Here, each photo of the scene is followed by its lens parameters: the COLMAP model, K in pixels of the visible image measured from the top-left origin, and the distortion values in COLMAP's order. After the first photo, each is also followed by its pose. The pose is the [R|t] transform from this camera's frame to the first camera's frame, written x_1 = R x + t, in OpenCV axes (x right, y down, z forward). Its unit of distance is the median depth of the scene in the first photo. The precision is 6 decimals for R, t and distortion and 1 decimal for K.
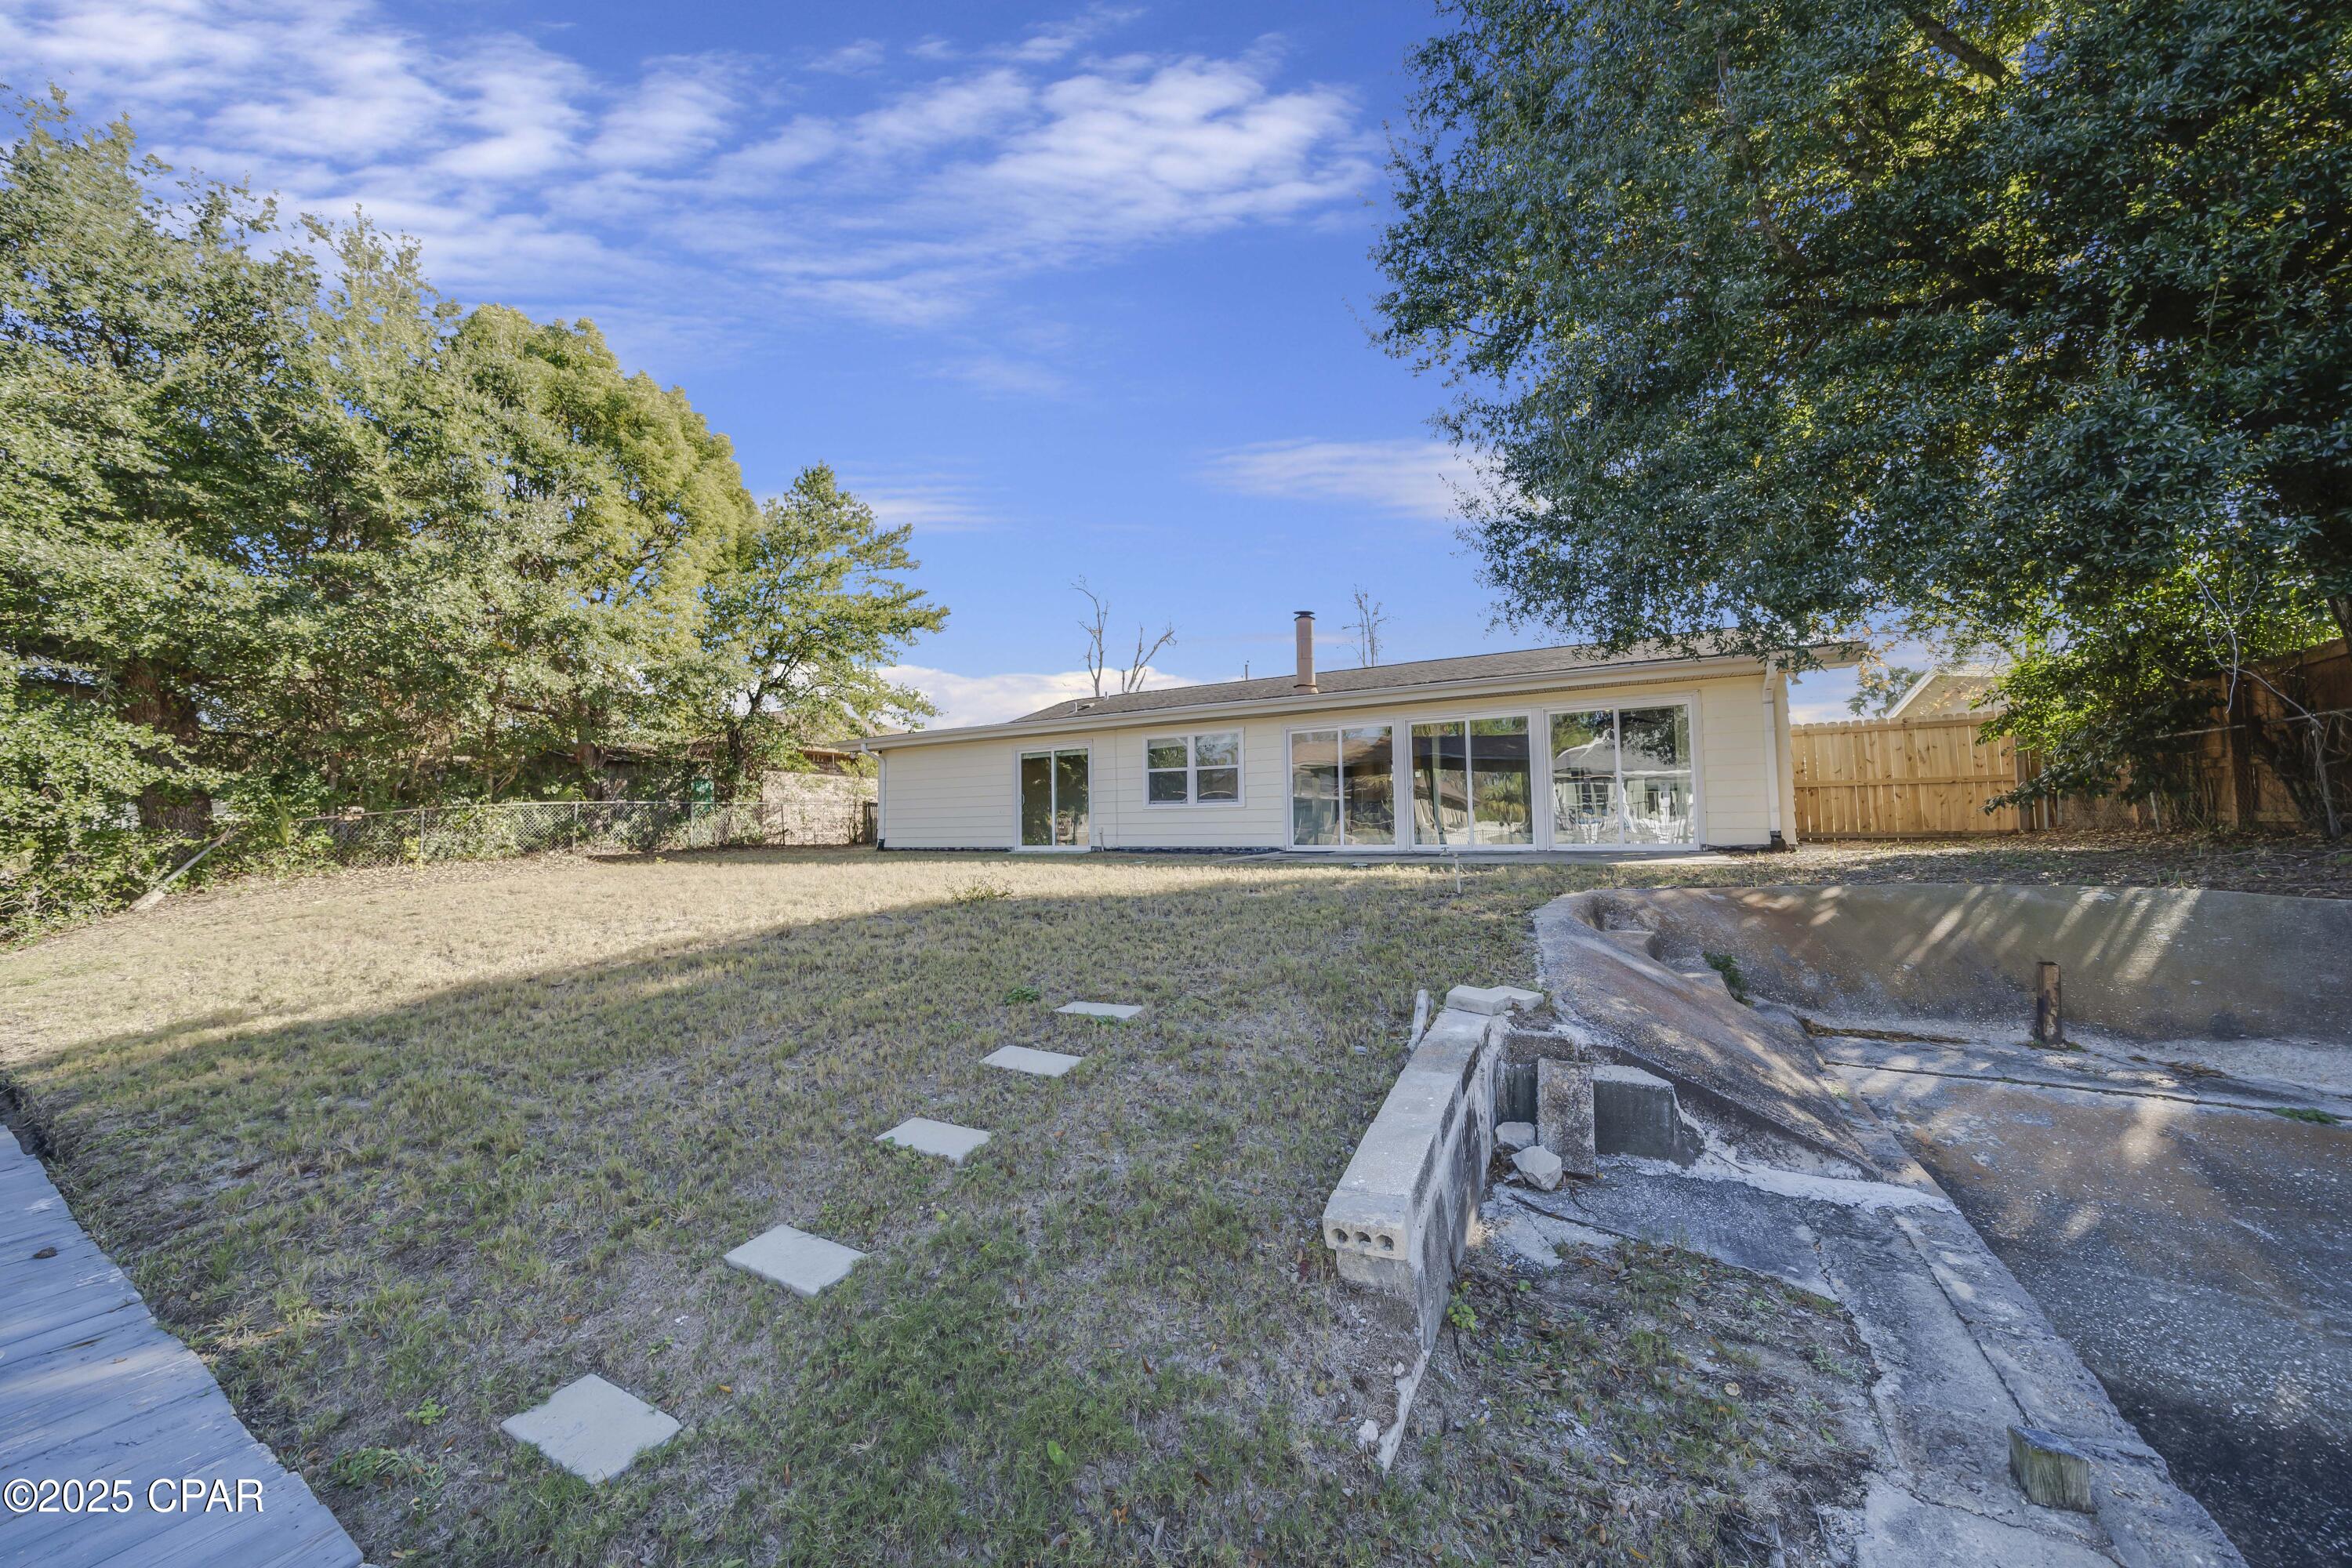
lens RADIAL K [[836.7, 0, 1144.9], [0, 836.7, 790.9], [0, 0, 1]] dist [-0.000043, -0.000145]
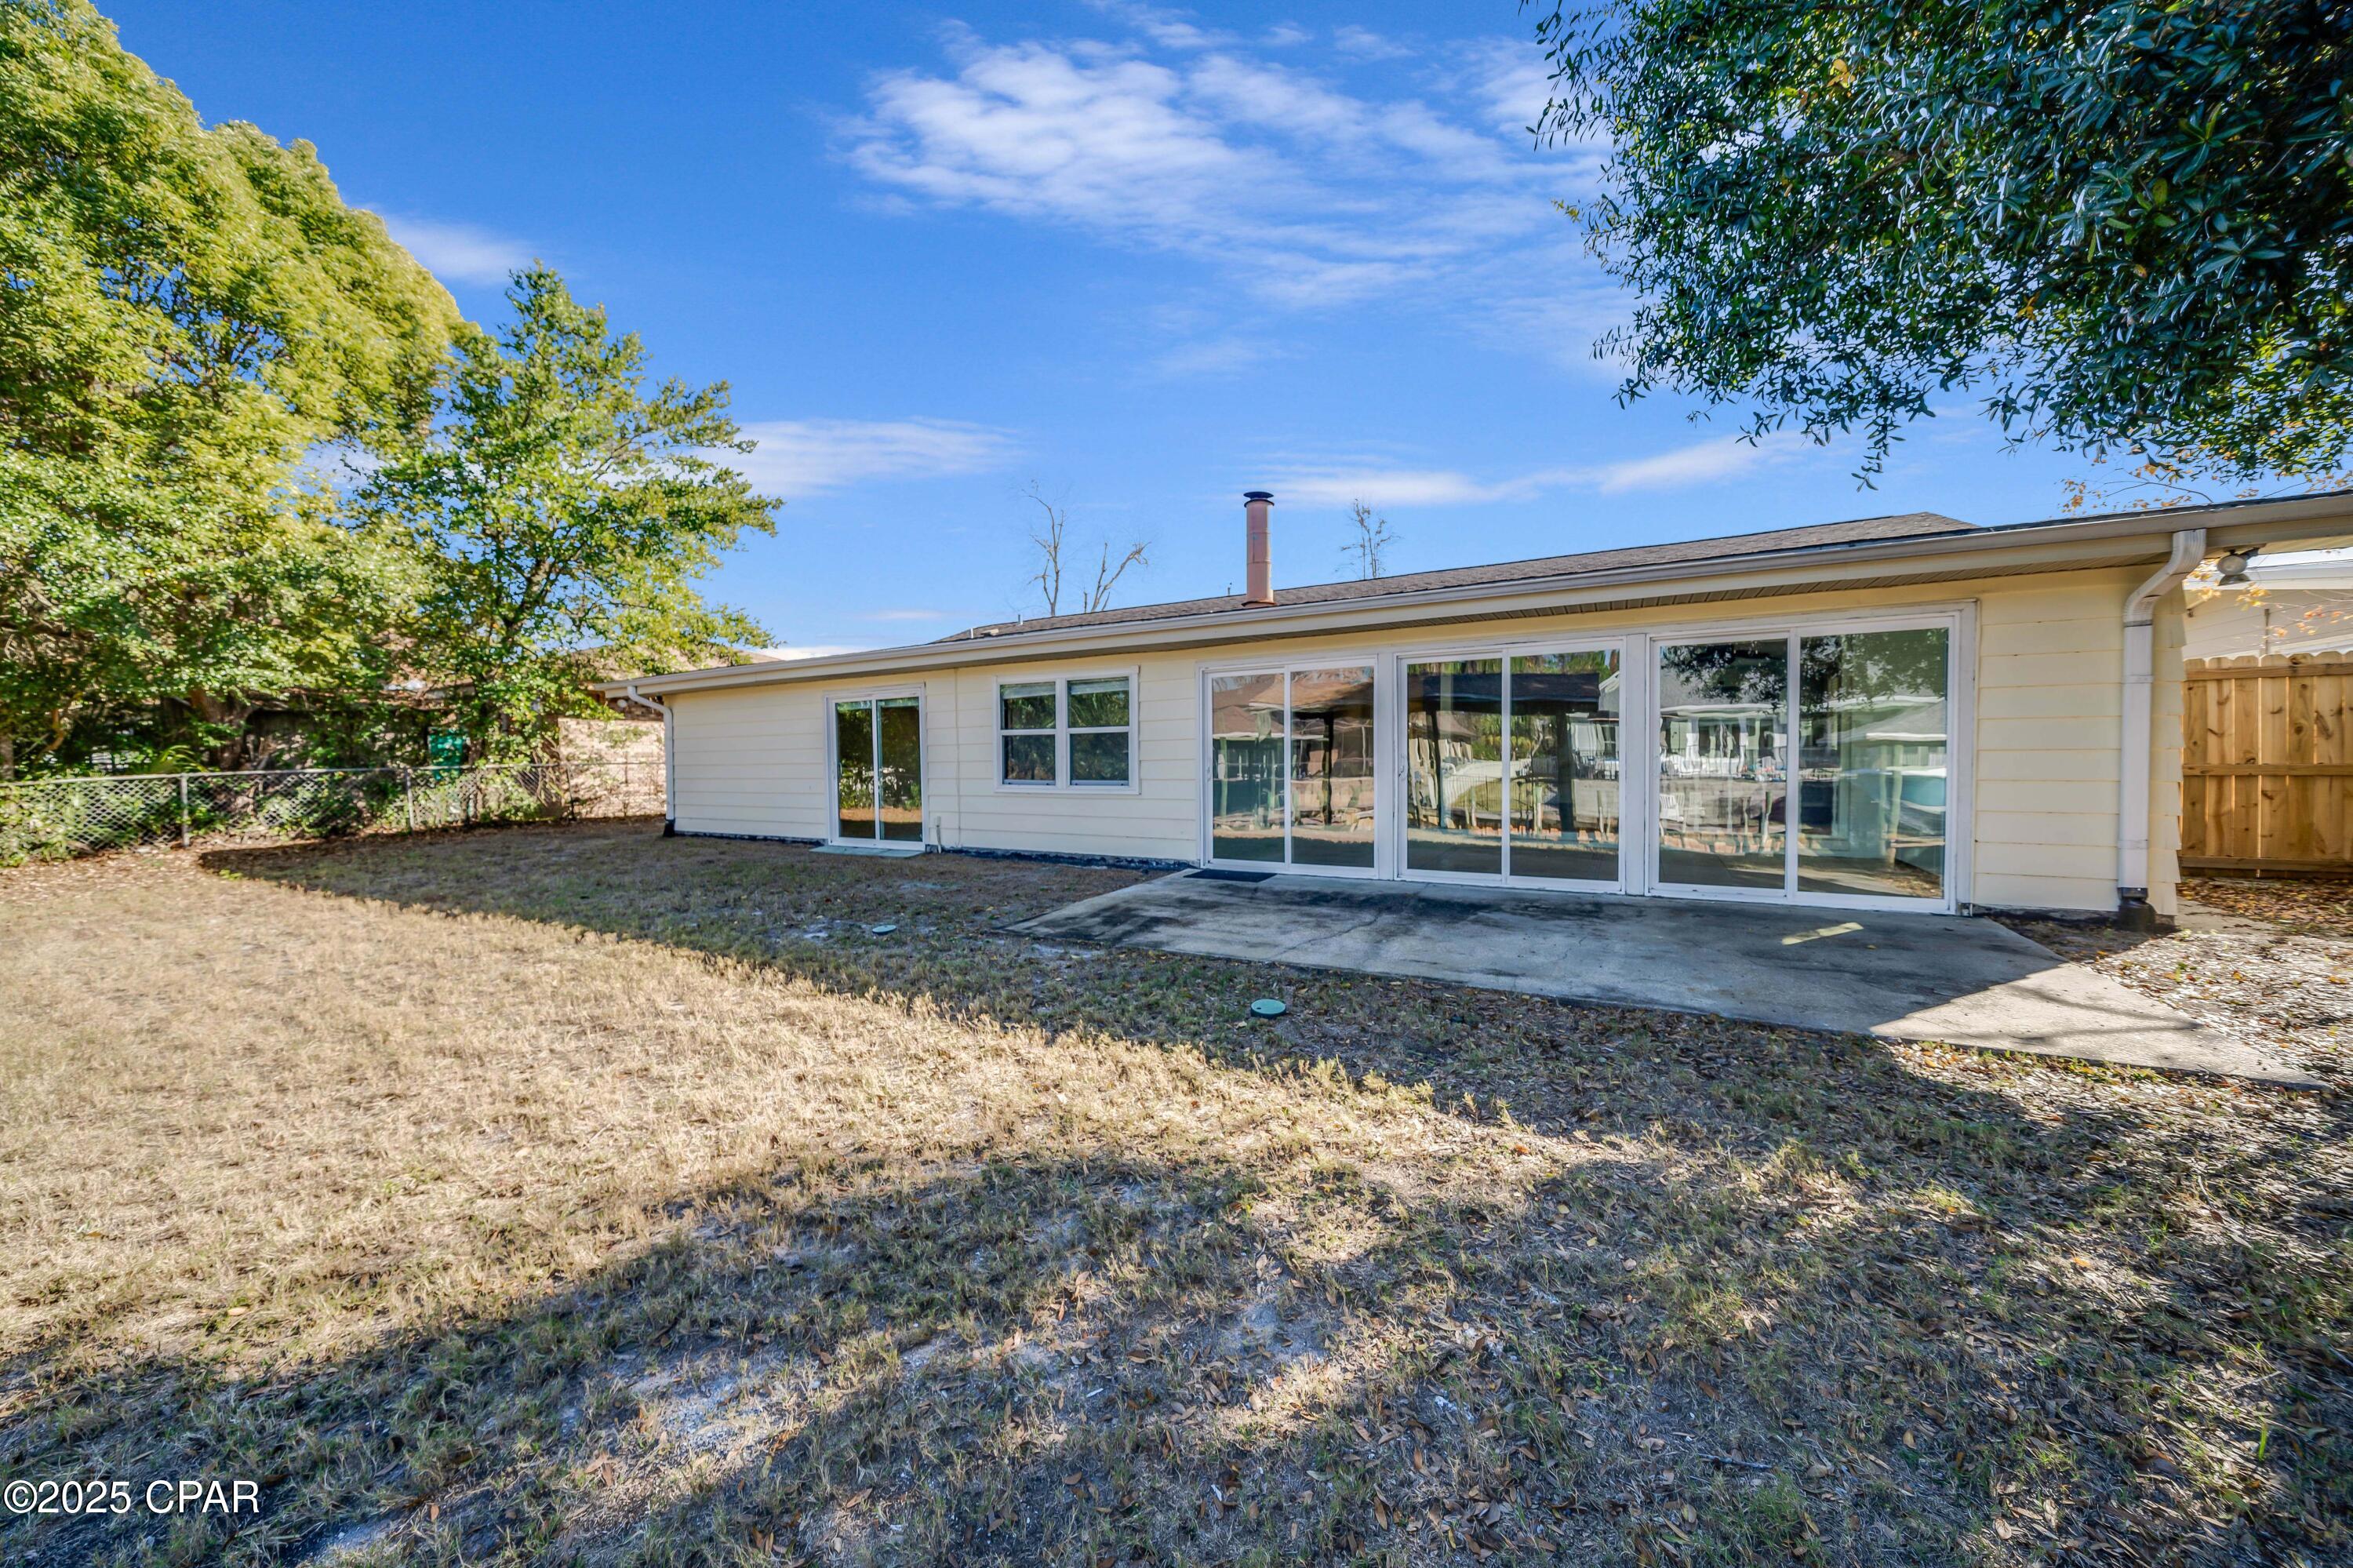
lens RADIAL K [[837.0, 0, 1145.4], [0, 837.0, 790.9], [0, 0, 1]] dist [-0.000043, -0.000145]
pose [[0.999998, 0.000901, 0.001659, 0.108893], [-0.001035, 0.996546, 0.083038, -0.031345], [-0.001579, -0.083039, 0.996545, 0.326884]]
